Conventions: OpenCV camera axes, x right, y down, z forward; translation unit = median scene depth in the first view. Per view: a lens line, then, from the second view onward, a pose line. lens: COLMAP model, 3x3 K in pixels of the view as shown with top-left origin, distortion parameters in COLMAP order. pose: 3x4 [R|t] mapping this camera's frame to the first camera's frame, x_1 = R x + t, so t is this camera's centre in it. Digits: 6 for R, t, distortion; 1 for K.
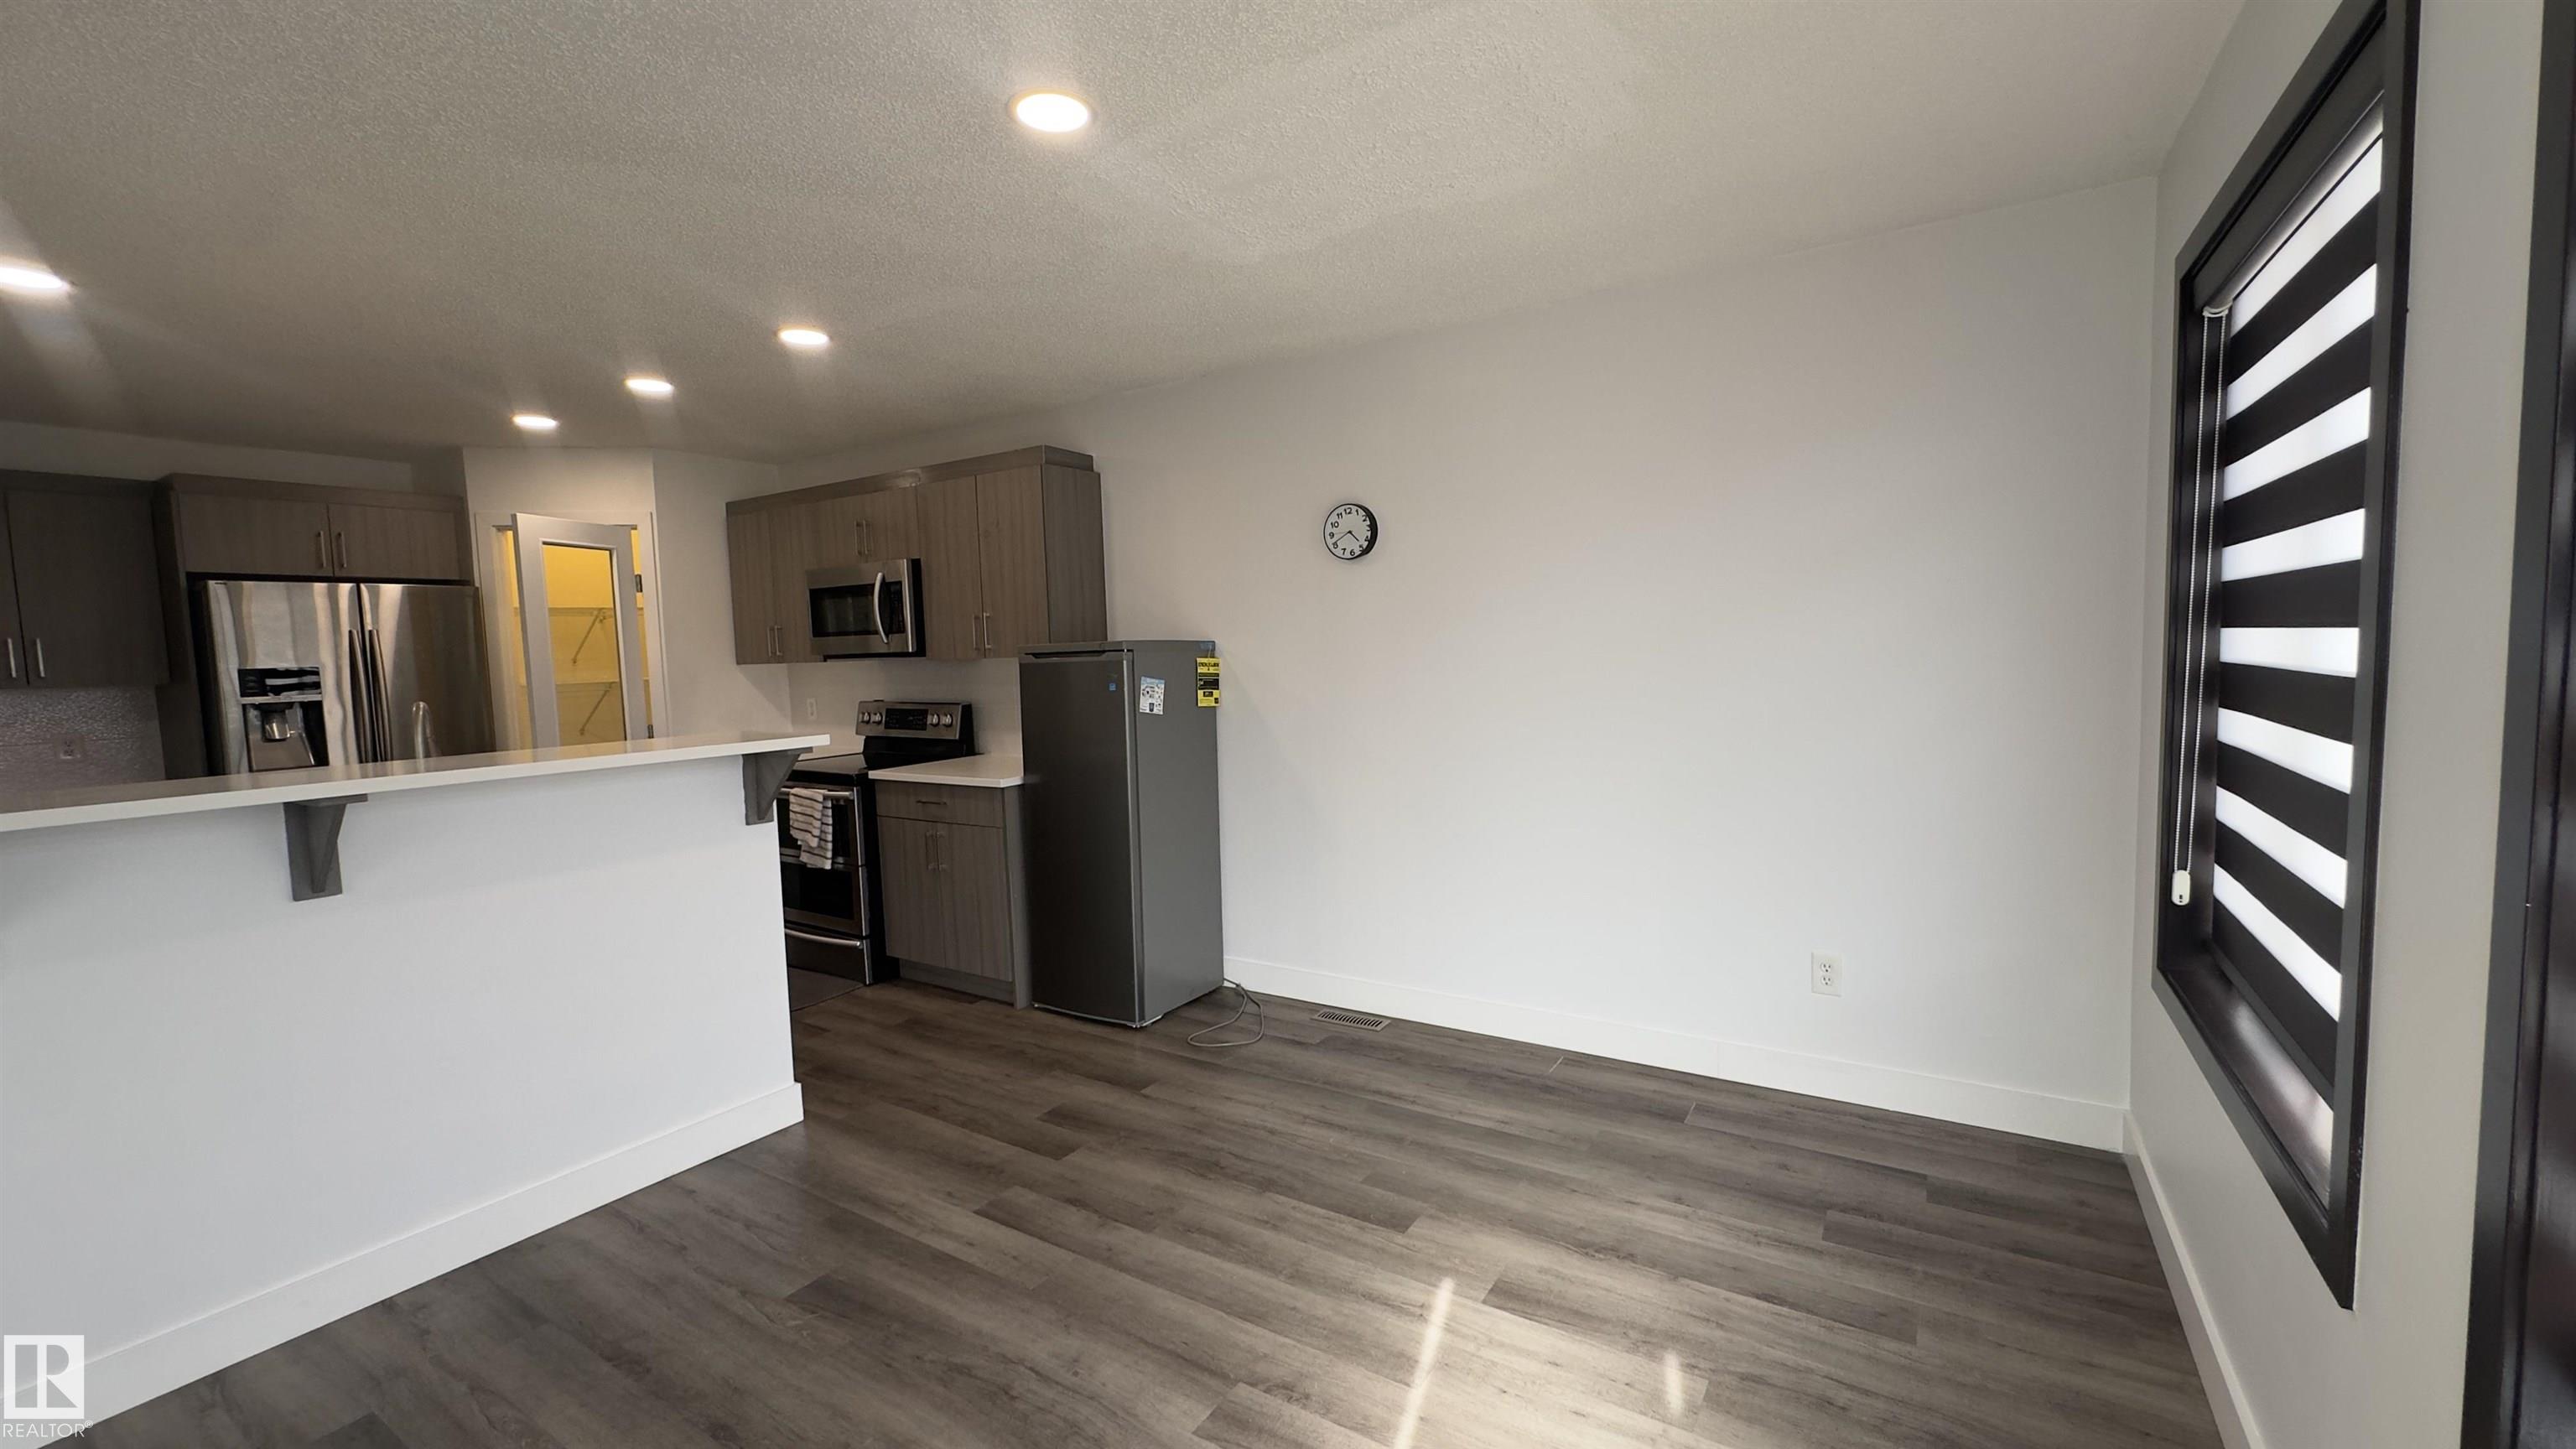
lens RADIAL K [[1026.1, 0, 1288.0], [0, 1026.1, 724.5], [0, 0, 1]] dist [-0.001852, 0.000018]
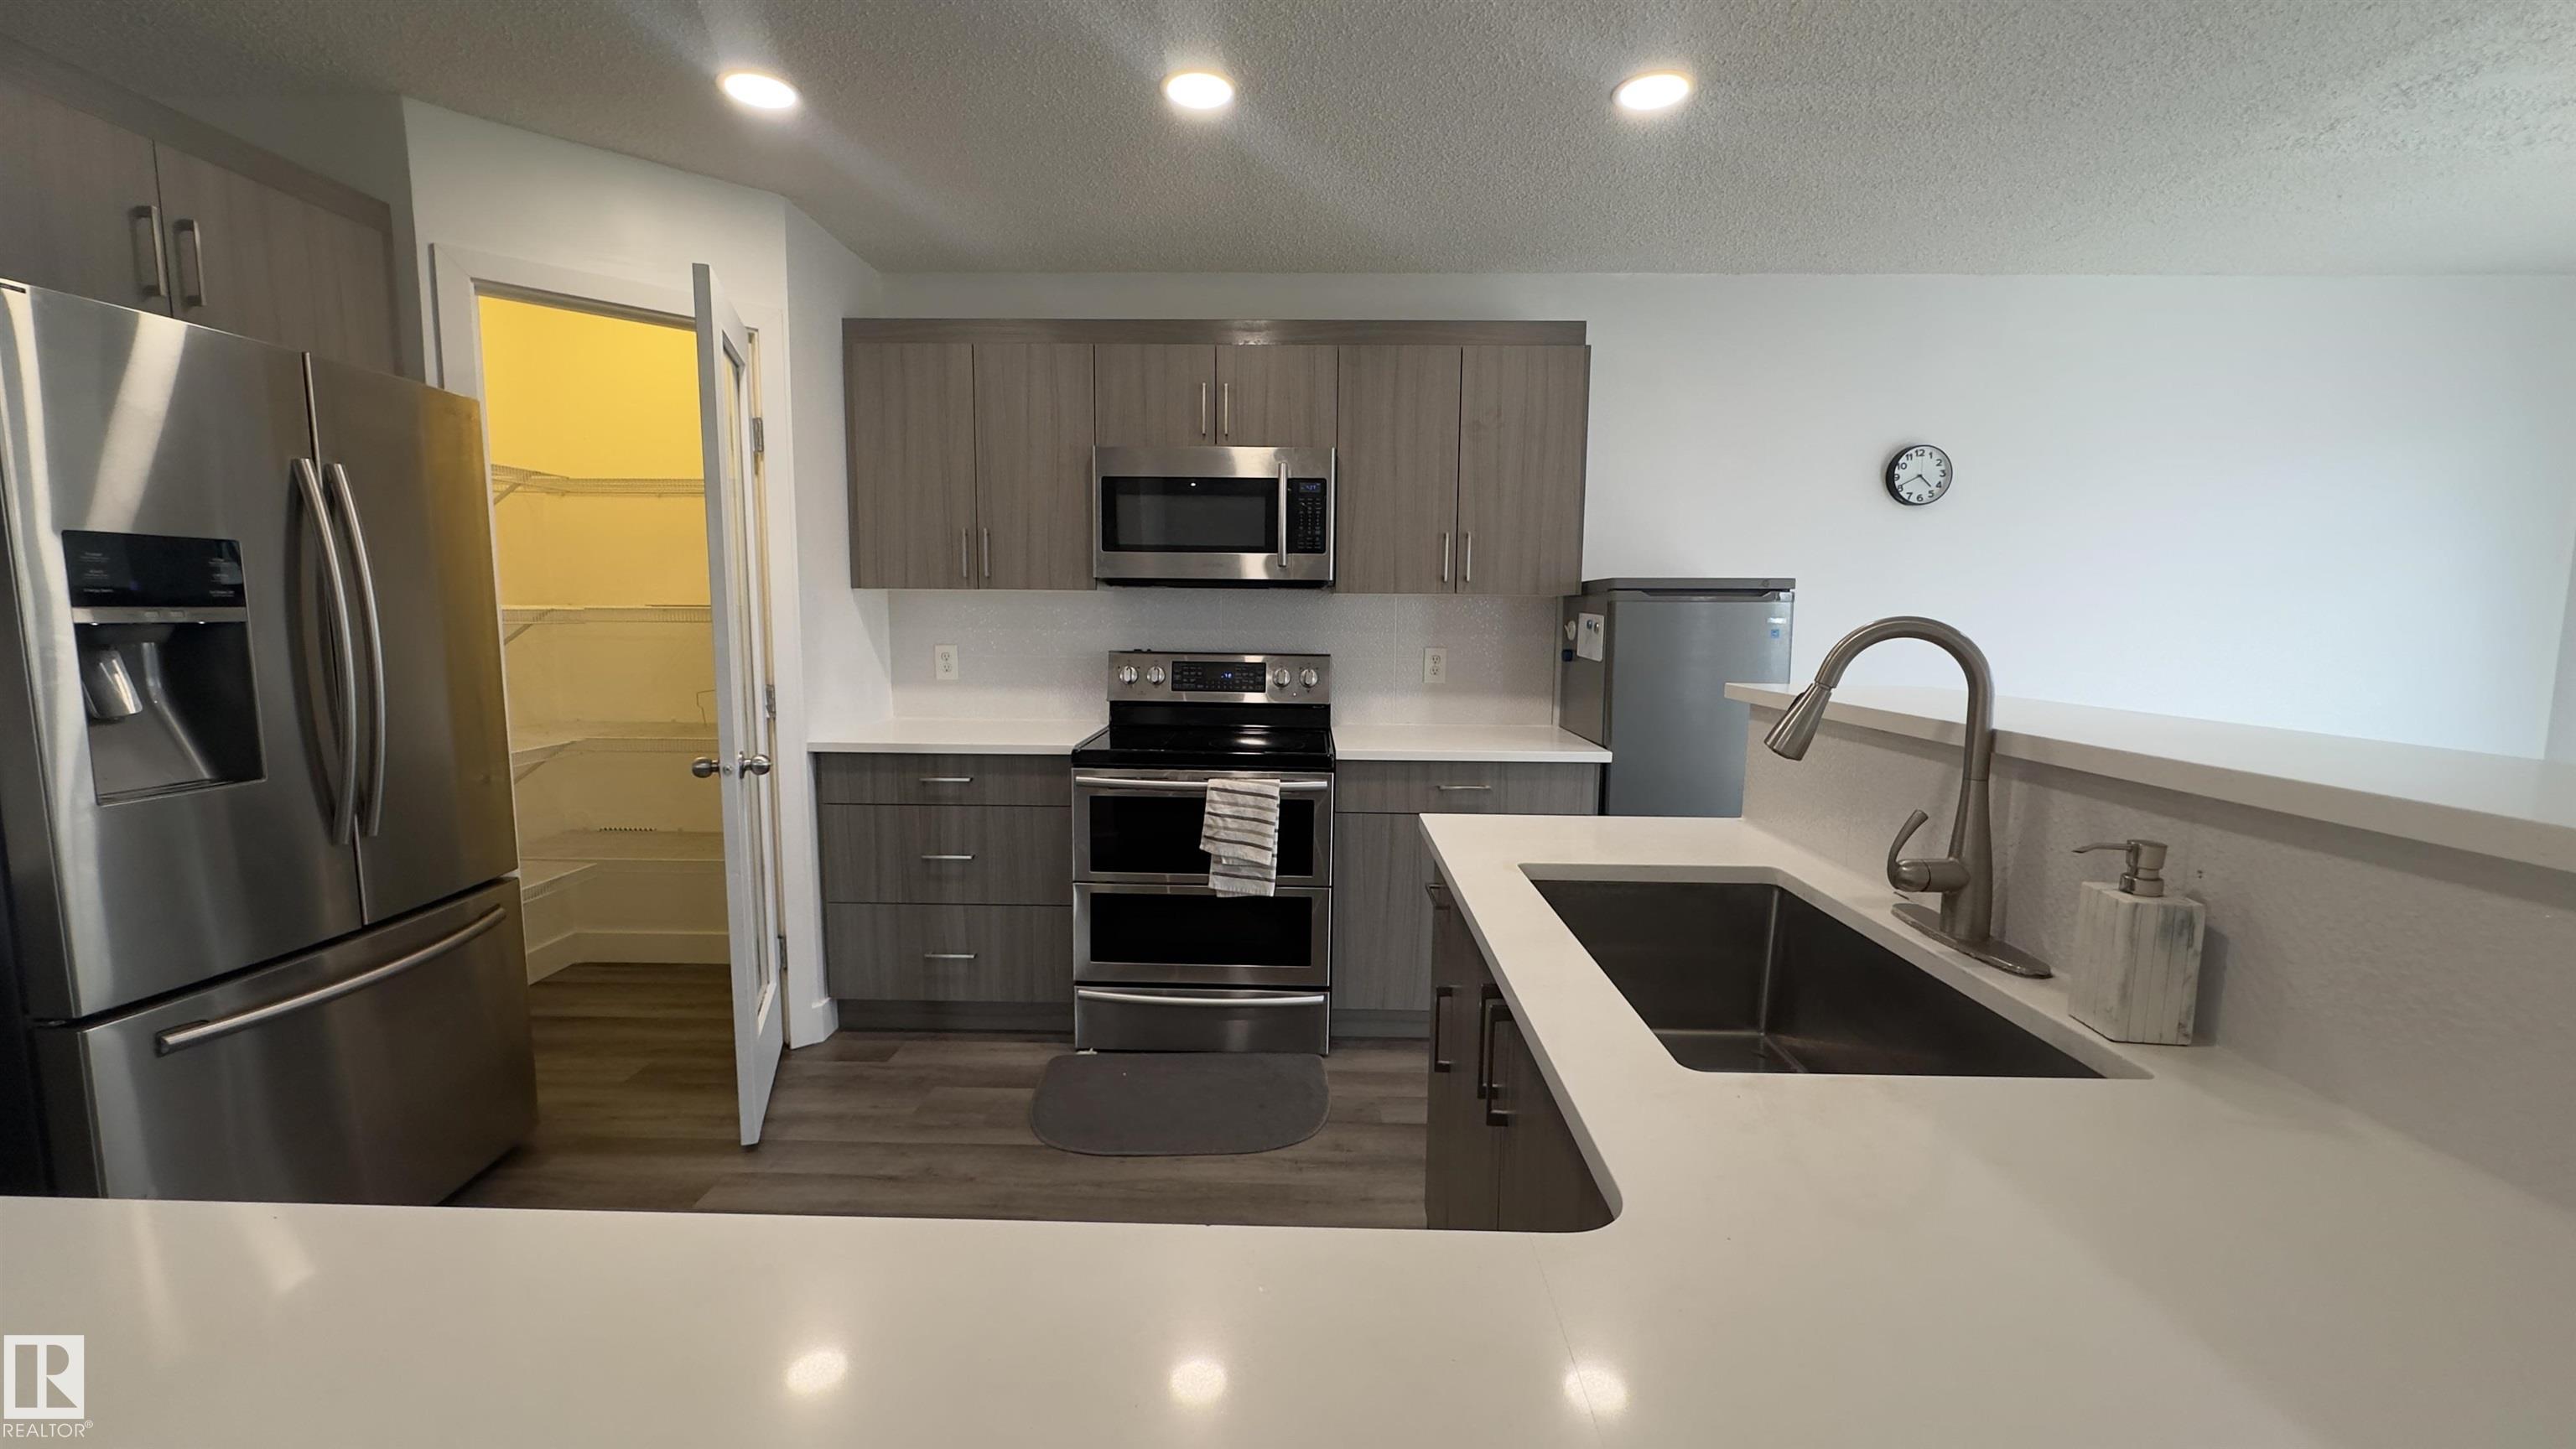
lens RADIAL K [[1027.4, 0, 1289.8], [0, 1027.4, 723.6], [0, 0, 1]] dist [-0.000918, -0.000071]
pose [[0.852525, -0.020054, 0.522302, -0.788765], [0.006257, 0.999584, 0.028167, 0.008433], [-0.522649, -0.020745, 0.852295, 0.419359]]
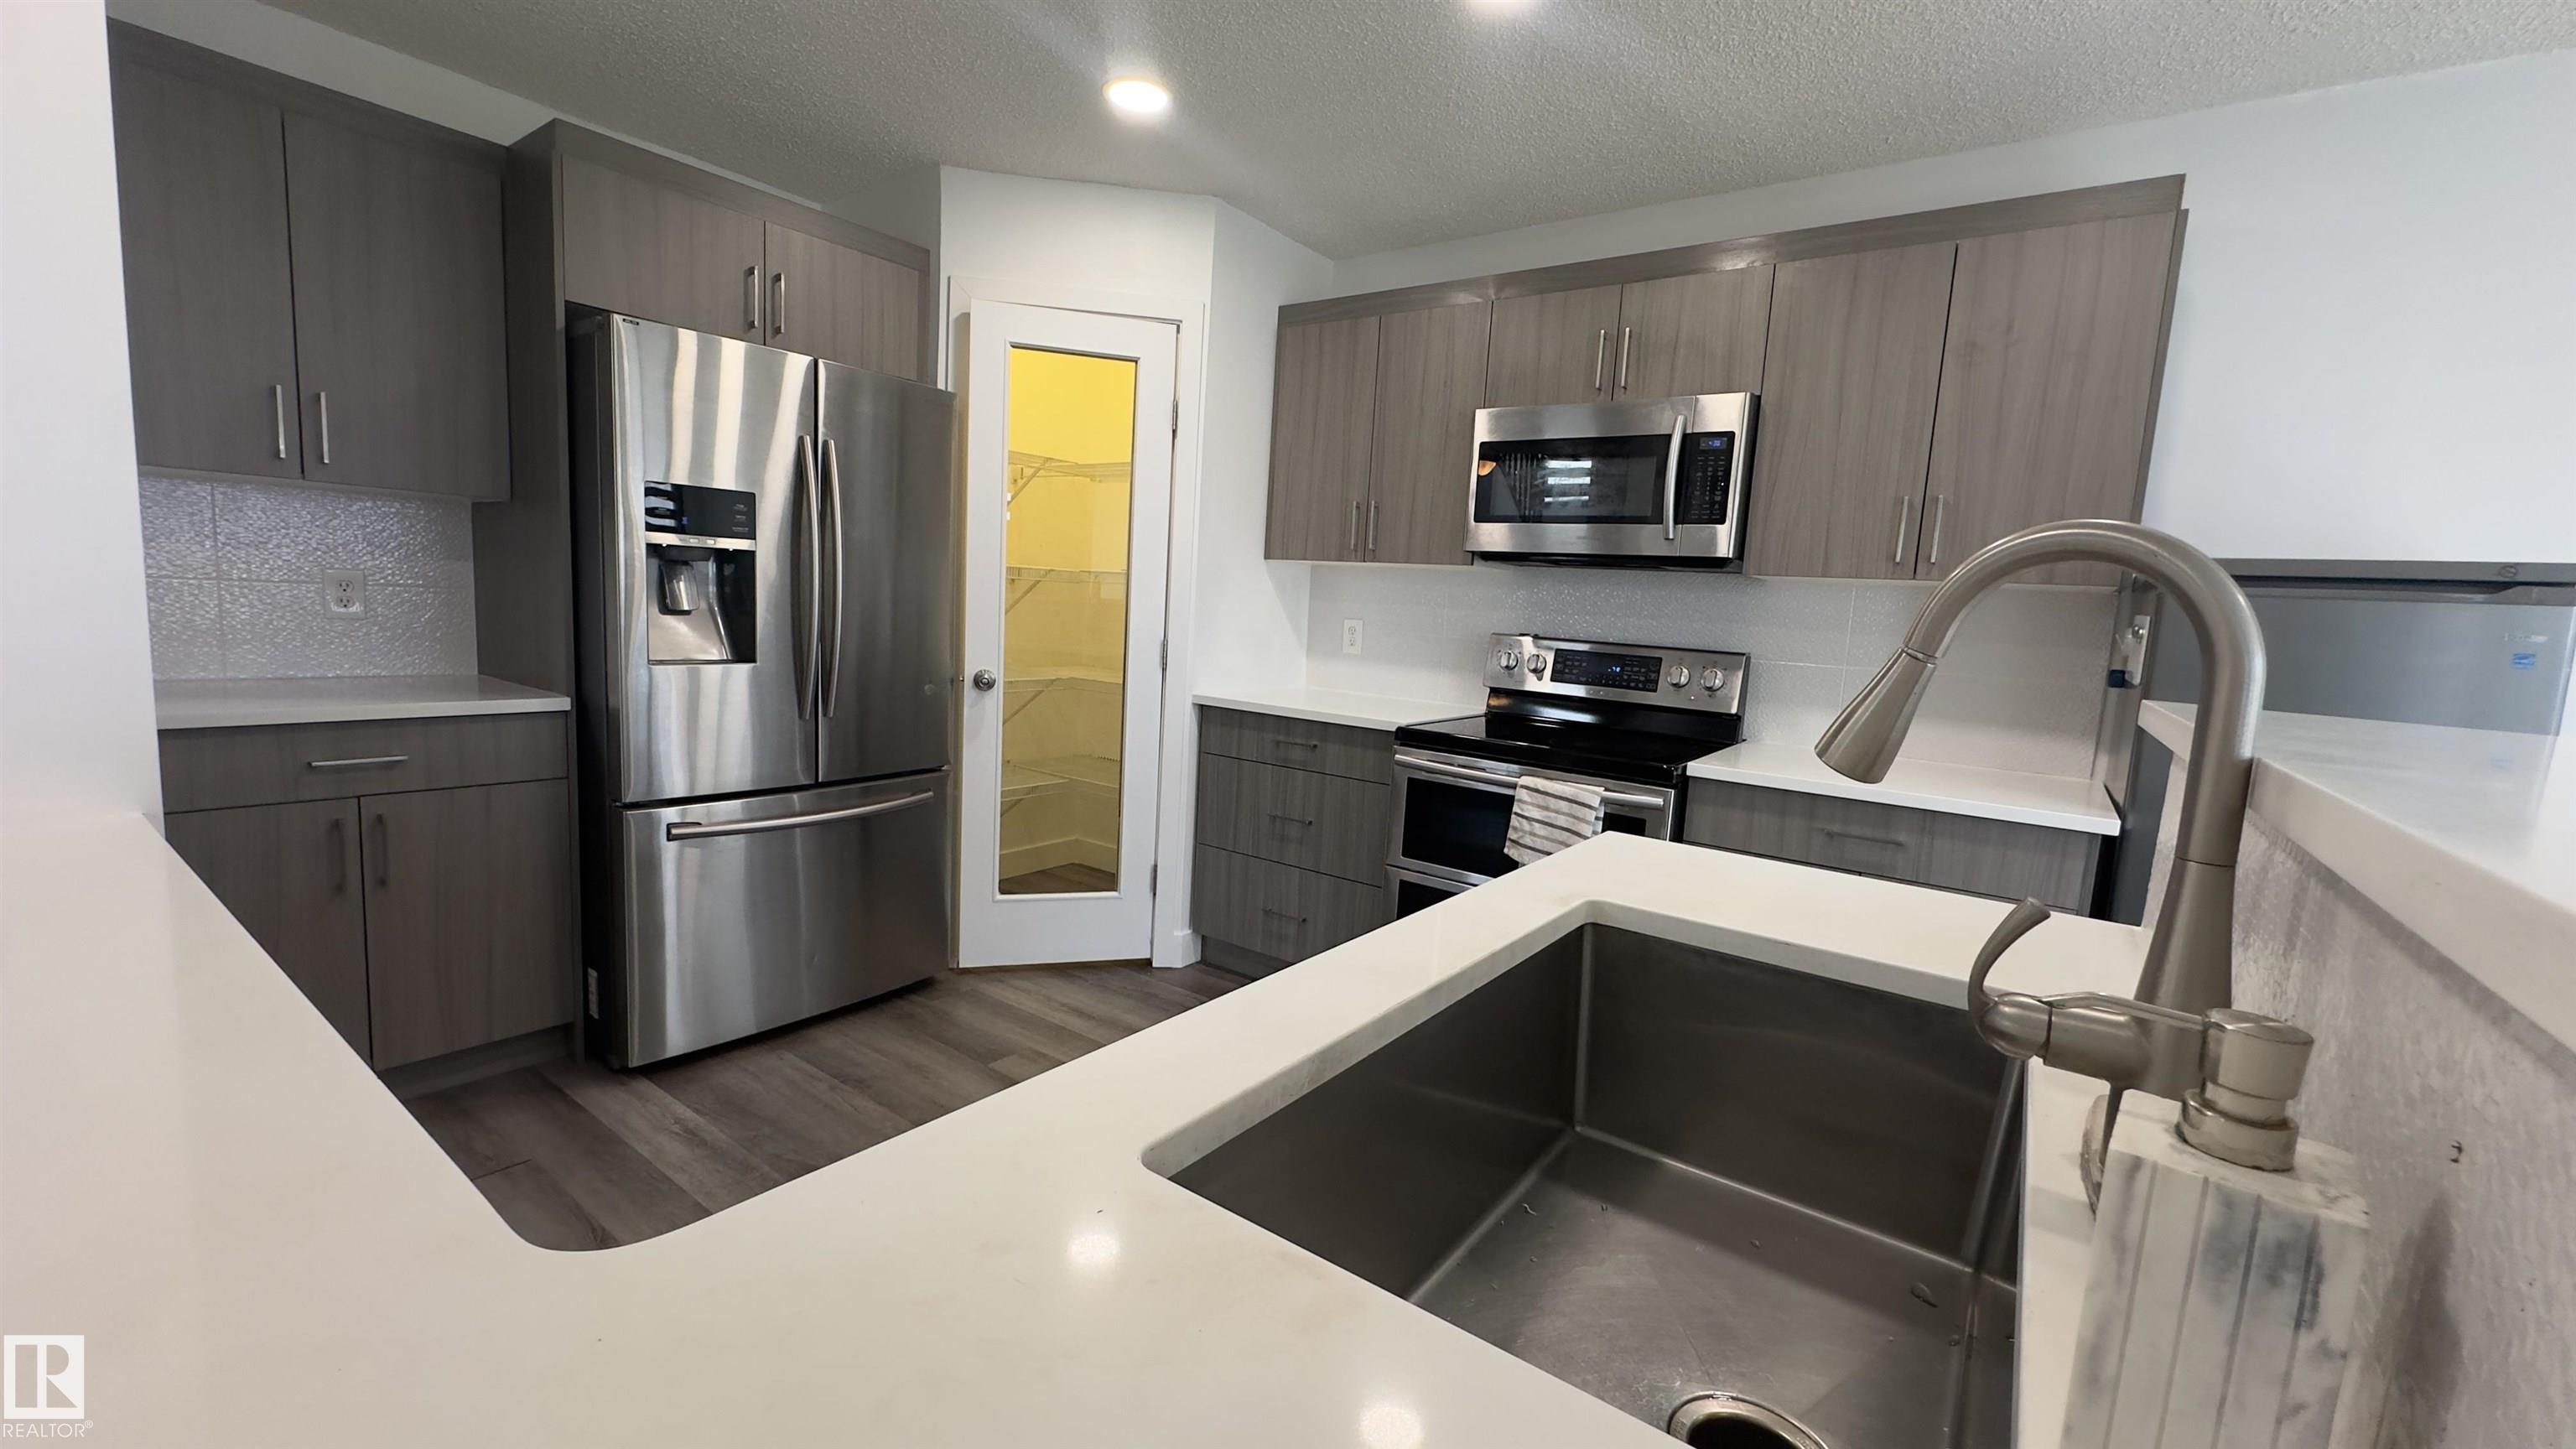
lens RADIAL K [[1026.1, 0, 1288.0], [0, 1026.1, 724.5], [0, 0, 1]] dist [-0.001852, 0.000018]
pose [[0.993995, 0.095775, -0.052923, -0.591715], [-0.093535, 0.994674, 0.043309, 0.020936], [0.056789, -0.038098, 0.997659, 0.422809]]
